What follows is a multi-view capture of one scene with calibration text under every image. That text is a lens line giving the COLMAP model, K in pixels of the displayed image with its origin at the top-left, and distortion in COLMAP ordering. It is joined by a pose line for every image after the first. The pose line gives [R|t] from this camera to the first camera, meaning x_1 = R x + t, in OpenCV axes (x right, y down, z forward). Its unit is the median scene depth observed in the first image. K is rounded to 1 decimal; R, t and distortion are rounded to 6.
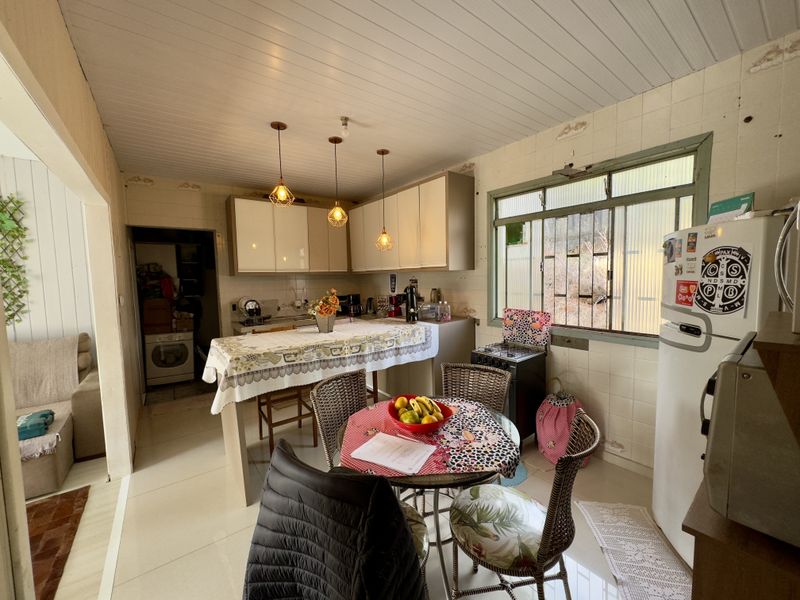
lens RADIAL K [[321.5, 0, 401.9], [0, 321.5, 300.4], [0, 0, 1]] dist [0.002349, 0.000236]
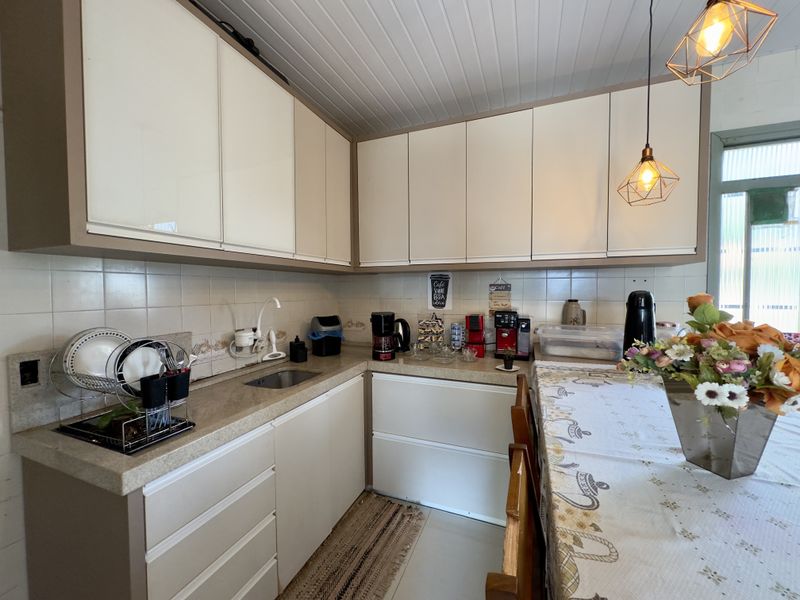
lens RADIAL K [[321.5, 0, 399.8], [0, 321.5, 299.0], [0, 0, 1]] dist [0.002349, 0.000236]
pose [[0.864652, 0.005797, 0.502338, -0.470640], [0.017436, 0.998985, -0.041540, -0.024760], [-0.502069, 0.044676, 0.863673, 0.745327]]
